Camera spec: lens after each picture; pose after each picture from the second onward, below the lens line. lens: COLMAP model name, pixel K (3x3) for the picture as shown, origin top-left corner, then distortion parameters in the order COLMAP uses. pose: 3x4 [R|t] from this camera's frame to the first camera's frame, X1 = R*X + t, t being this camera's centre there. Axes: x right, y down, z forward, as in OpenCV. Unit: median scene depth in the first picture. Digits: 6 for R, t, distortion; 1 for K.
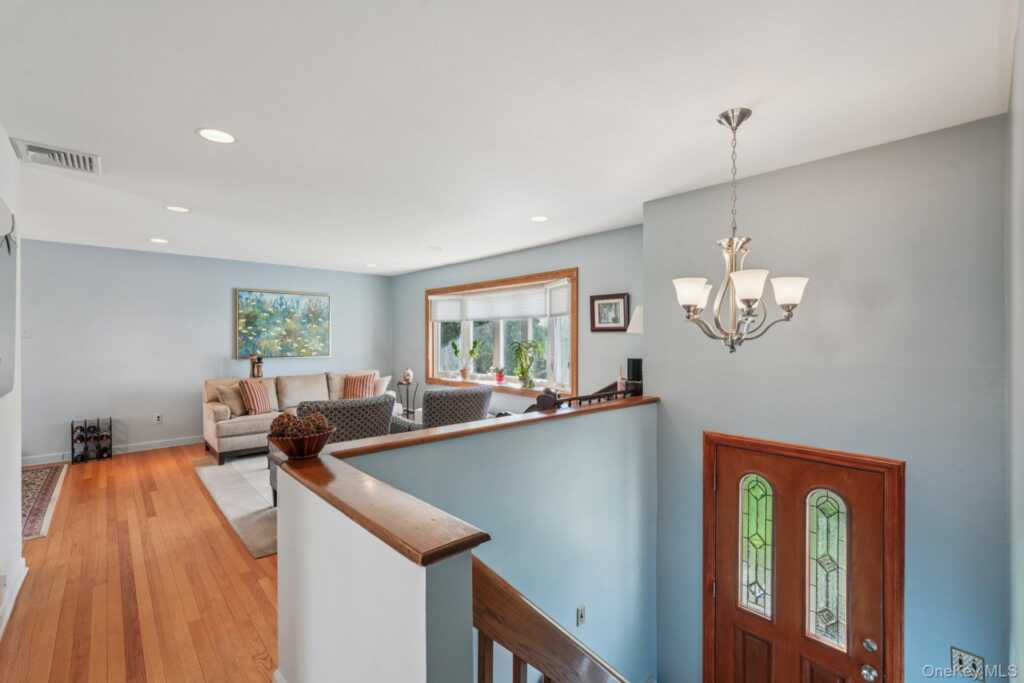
lens RADIAL K [[449.2, 0, 512.0], [0, 449.2, 341.5], [0, 0, 1]] dist [-0.013492, 0.007412]
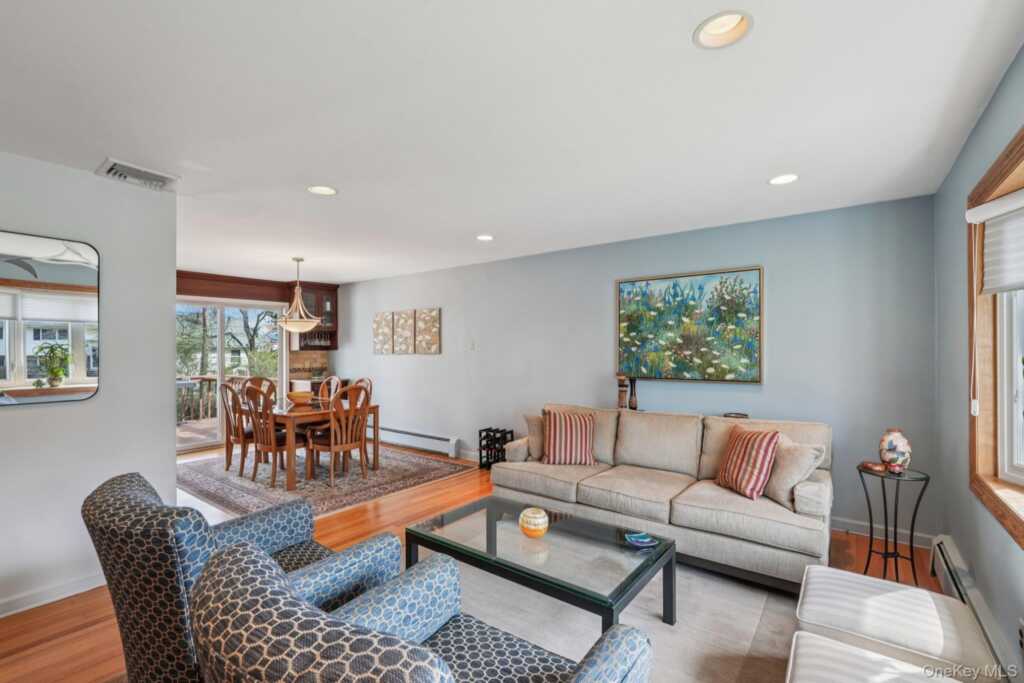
lens RADIAL K [[452.3, 0, 513.5], [0, 452.3, 346.0], [0, 0, 1]] dist [-0.016335, 0.008501]
pose [[0.186460, -0.006278, -0.982442, 0.073872], [-0.001846, 0.999976, -0.006740, -0.008139], [0.982461, 0.003070, 0.186444, 0.764923]]
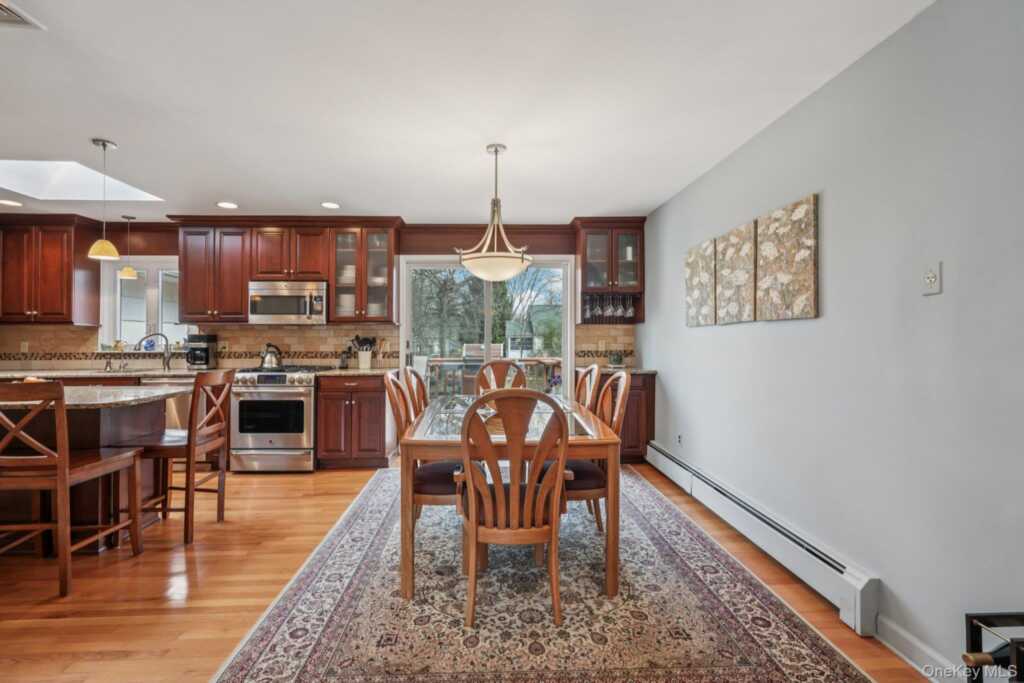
lens RADIAL K [[457.2, 0, 498.8], [0, 457.2, 332.9], [0, 0, 1]] dist [-0.003166, 0.000242]
pose [[-0.648835, -0.007305, -0.760894, -0.529795], [-0.003101, 0.999971, -0.006956, 0.020245], [0.760923, -0.002154, -0.648838, 0.840379]]
